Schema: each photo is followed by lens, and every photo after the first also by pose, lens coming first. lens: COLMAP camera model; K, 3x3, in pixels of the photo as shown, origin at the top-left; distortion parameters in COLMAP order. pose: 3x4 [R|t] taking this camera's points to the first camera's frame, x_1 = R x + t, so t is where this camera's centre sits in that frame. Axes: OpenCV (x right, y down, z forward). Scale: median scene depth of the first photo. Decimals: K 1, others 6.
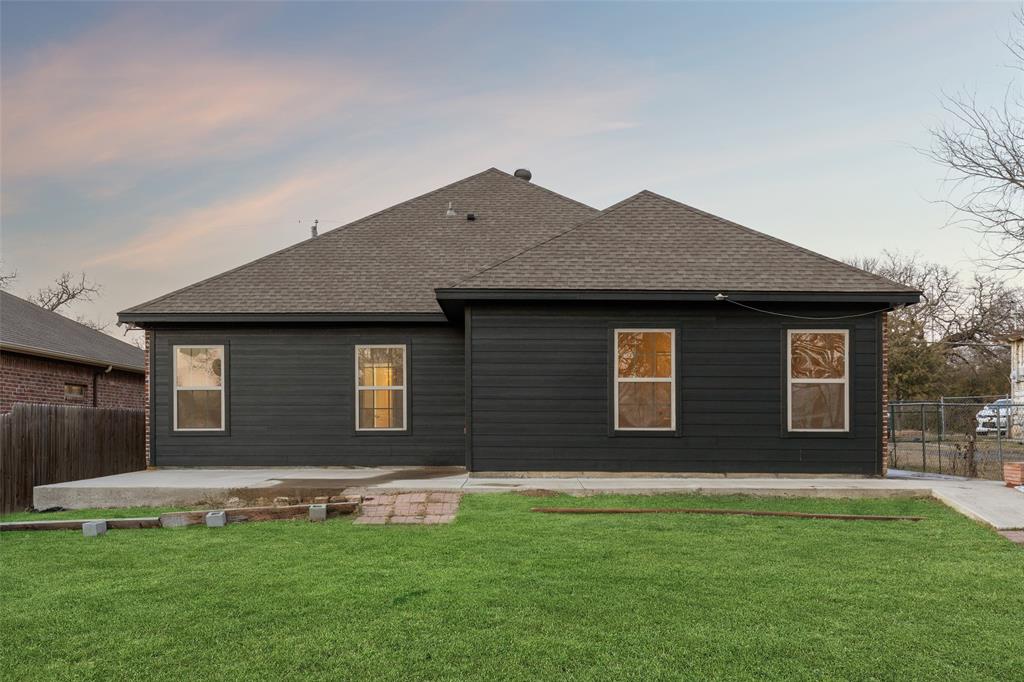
lens RADIAL K [[1010.6, 0, 512.0], [0, 1010.6, 341.0], [0, 0, 1]] dist [0.005429, 0.003926]
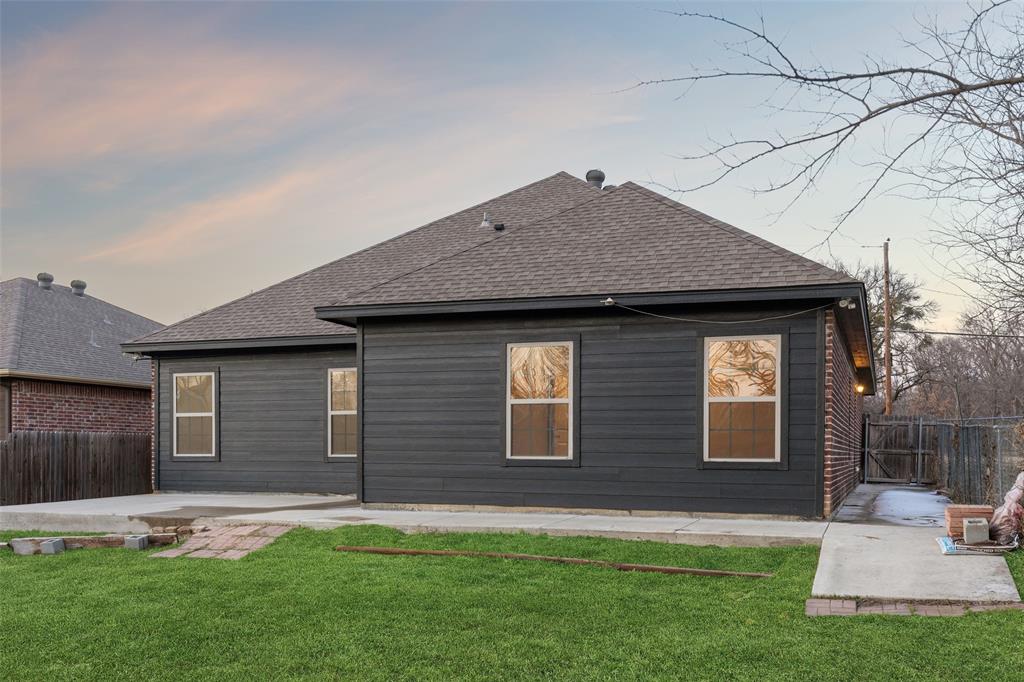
lens RADIAL K [[1020.7, 0, 512.1], [0, 1020.7, 375.9], [0, 0, 1]] dist [0.007148, 0.011462]
pose [[0.937934, -0.023418, -0.346021, 0.413356], [0.028976, 0.999521, 0.010897, 0.006521], [0.345600, -0.020247, 0.938163, 0.168785]]
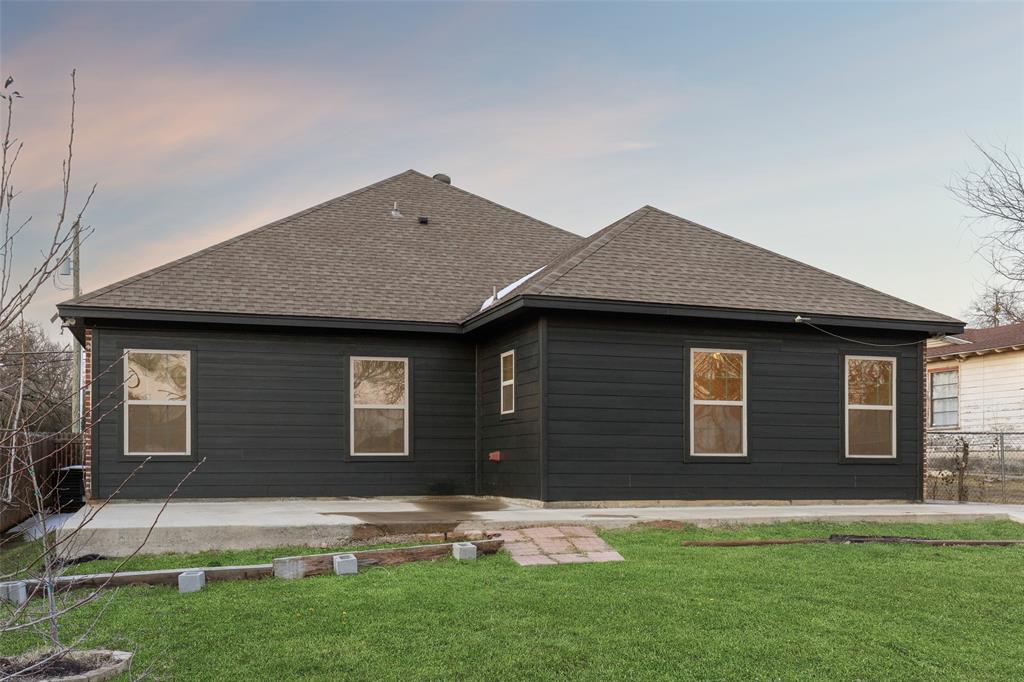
lens RADIAL K [[1005.4, 0, 514.0], [0, 1005.4, 383.6], [0, 0, 1]] dist [0.011456, 0.007014]
pose [[0.945184, 0.026687, 0.325445, -0.357681], [-0.031241, 0.999473, 0.008775, 0.018114], [-0.325039, -0.018462, 0.945520, 0.170226]]
